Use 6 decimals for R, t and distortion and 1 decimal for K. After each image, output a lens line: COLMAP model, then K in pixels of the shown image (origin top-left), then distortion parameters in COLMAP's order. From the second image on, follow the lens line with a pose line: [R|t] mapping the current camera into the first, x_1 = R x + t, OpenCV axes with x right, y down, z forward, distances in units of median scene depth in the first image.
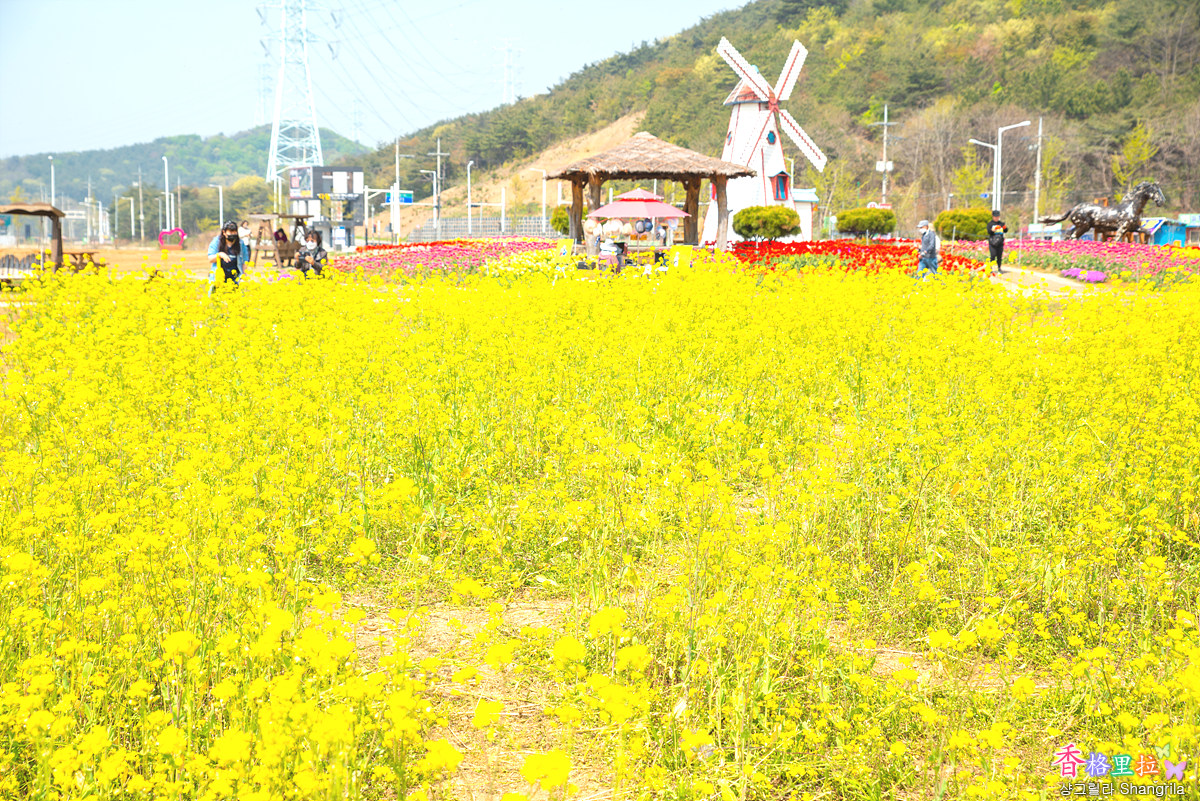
lens RADIAL K [[1785.8, 0, 579.6], [0, 1785.8, 410.1], [0, 0, 1]] dist [0.113588, 0.000000]
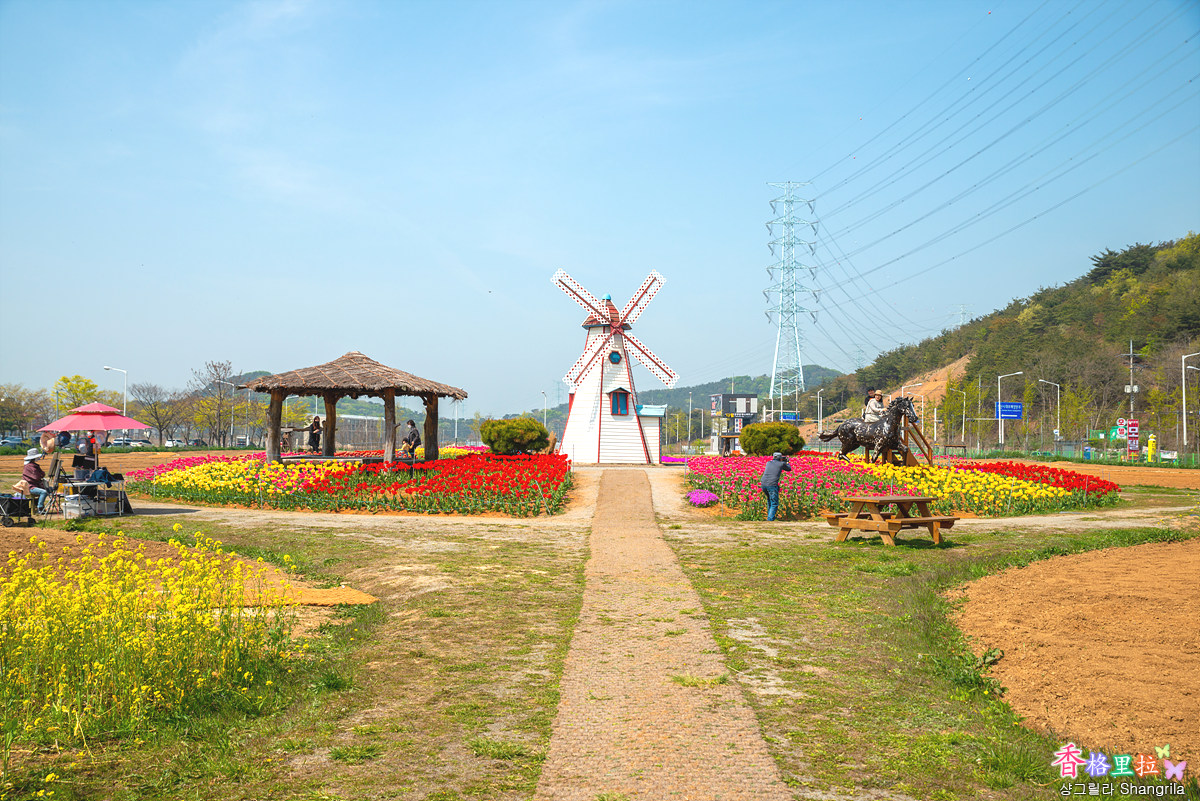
lens RADIAL K [[1193.1, 0, 583.2], [0, 1193.1, 391.0], [0, 0, 1]] dist [0.010847, 0.000000]
pose [[0.930688, -0.010833, -0.365654, 0.107386], [-0.040091, 0.990520, -0.131388, -0.011261], [0.363611, 0.136940, 0.921431, 0.101949]]
